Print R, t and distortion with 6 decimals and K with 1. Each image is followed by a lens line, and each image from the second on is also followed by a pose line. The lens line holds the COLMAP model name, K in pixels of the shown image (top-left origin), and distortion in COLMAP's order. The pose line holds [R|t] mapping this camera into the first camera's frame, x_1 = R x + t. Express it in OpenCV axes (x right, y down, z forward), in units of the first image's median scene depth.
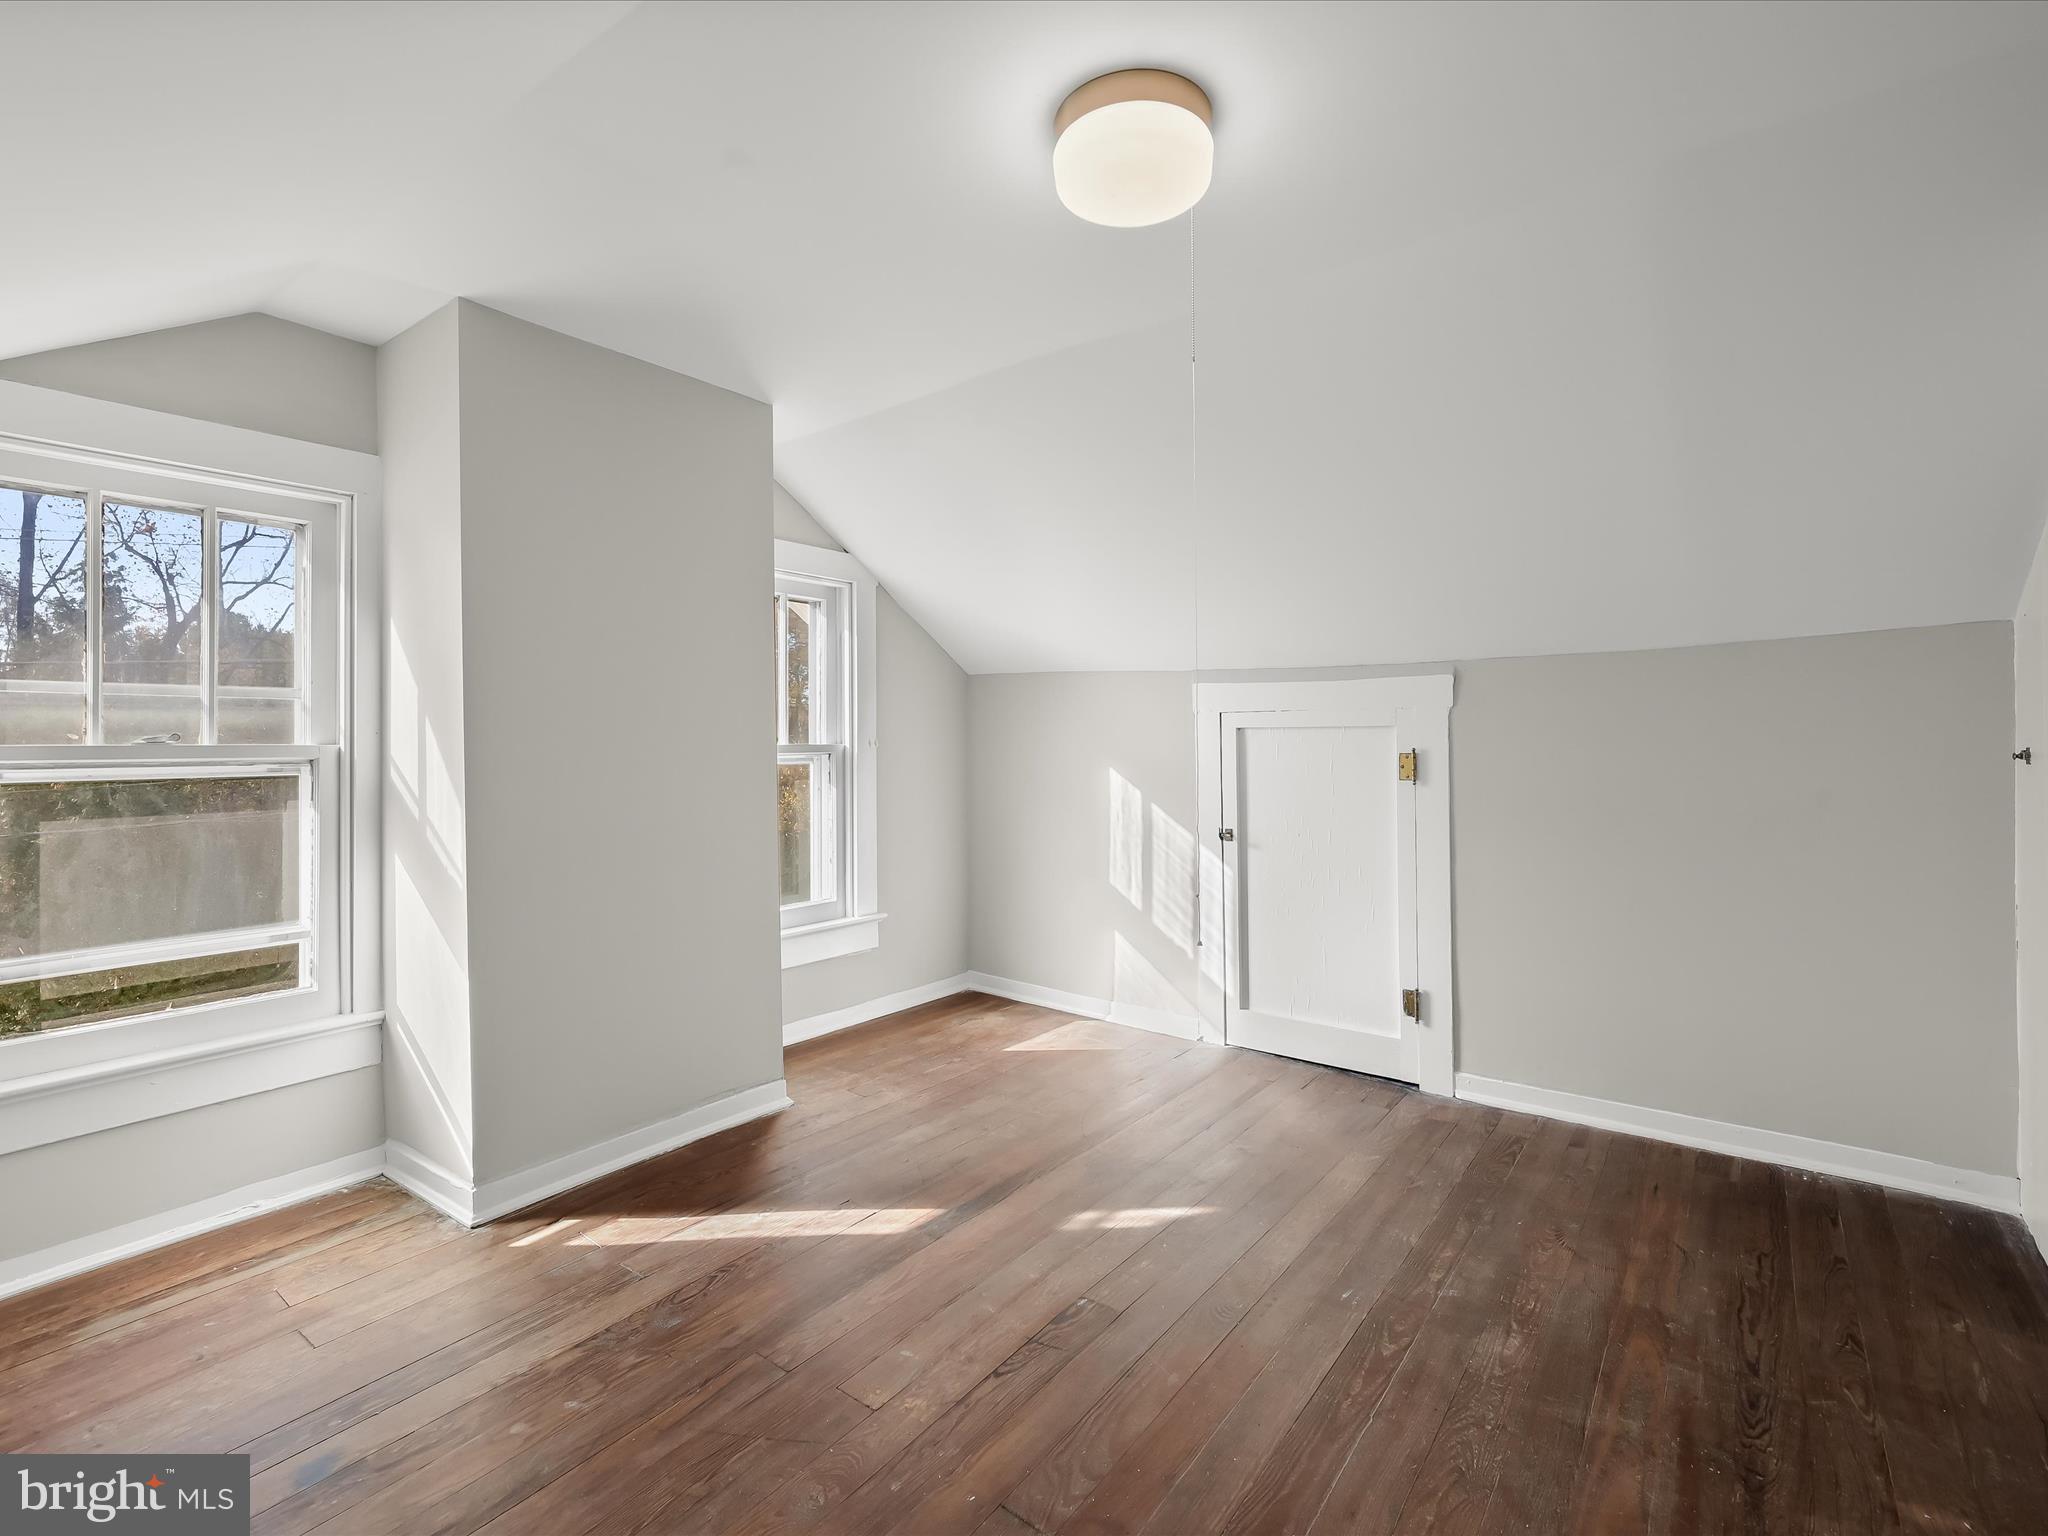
lens RADIAL K [[940.3, 0, 1010.1], [0, 940.3, 747.5], [0, 0, 1]] dist [-0.002950, -0.000018]
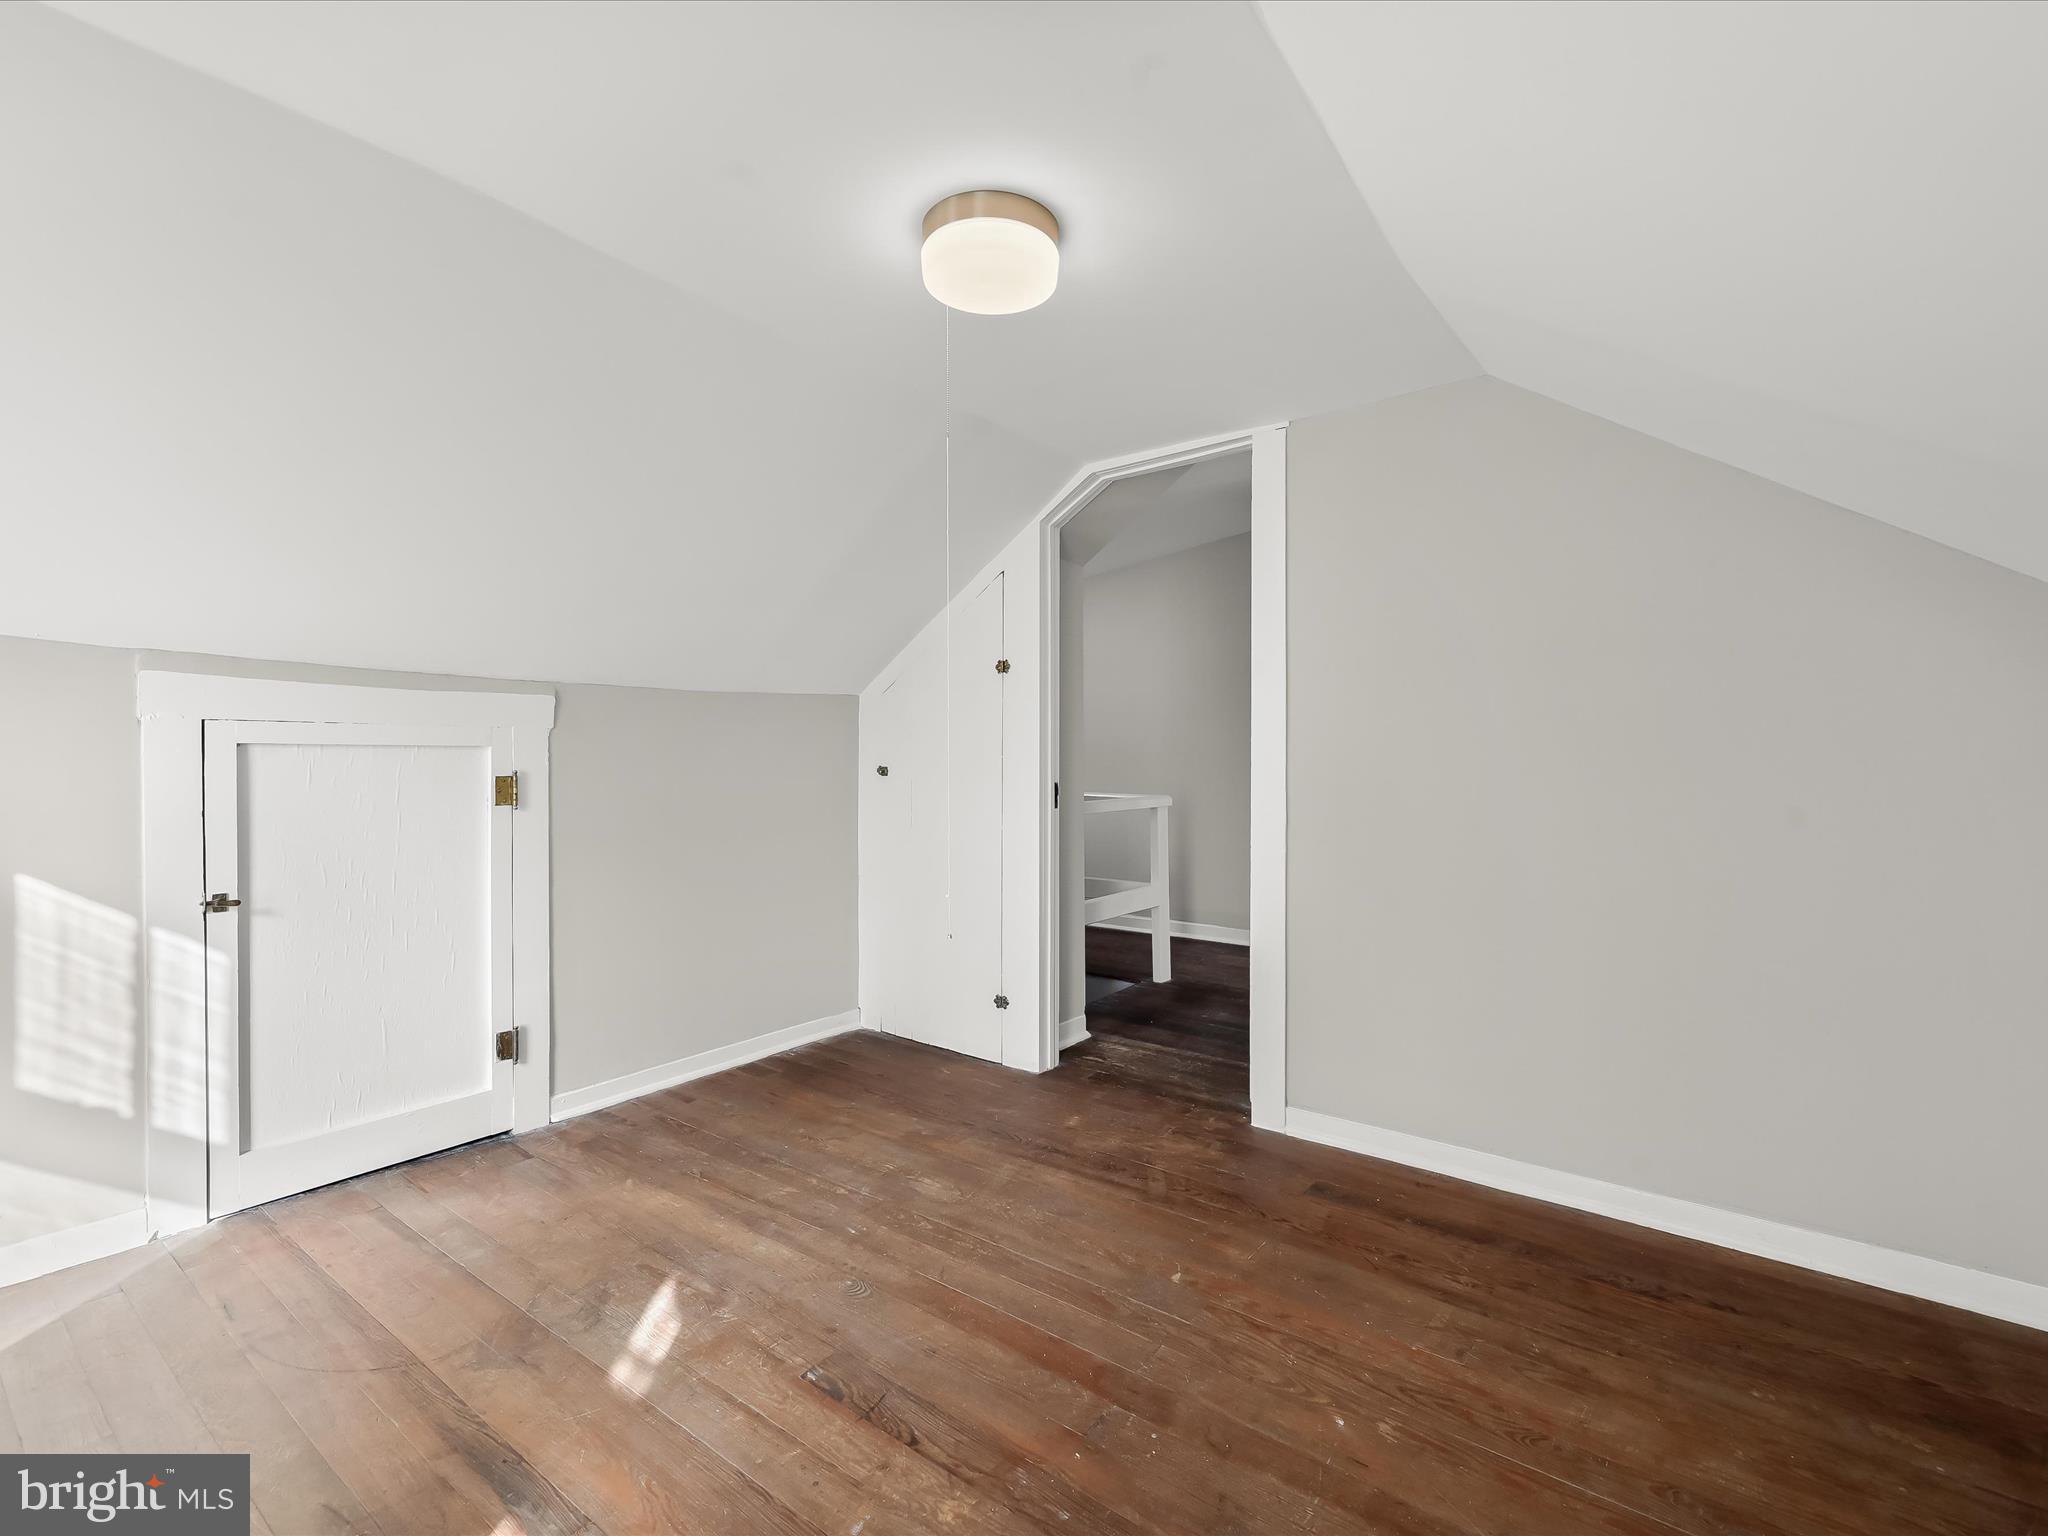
lens RADIAL K [[981.7, 0, 1029.0], [0, 981.7, 769.2], [0, 0, 1]] dist [0.003079, -0.001849]
pose [[-0.036383, -0.009249, 0.999295, -0.575128], [0.006329, 0.999935, 0.009486, -0.006343], [-0.999318, 0.006670, -0.036322, 0.533381]]
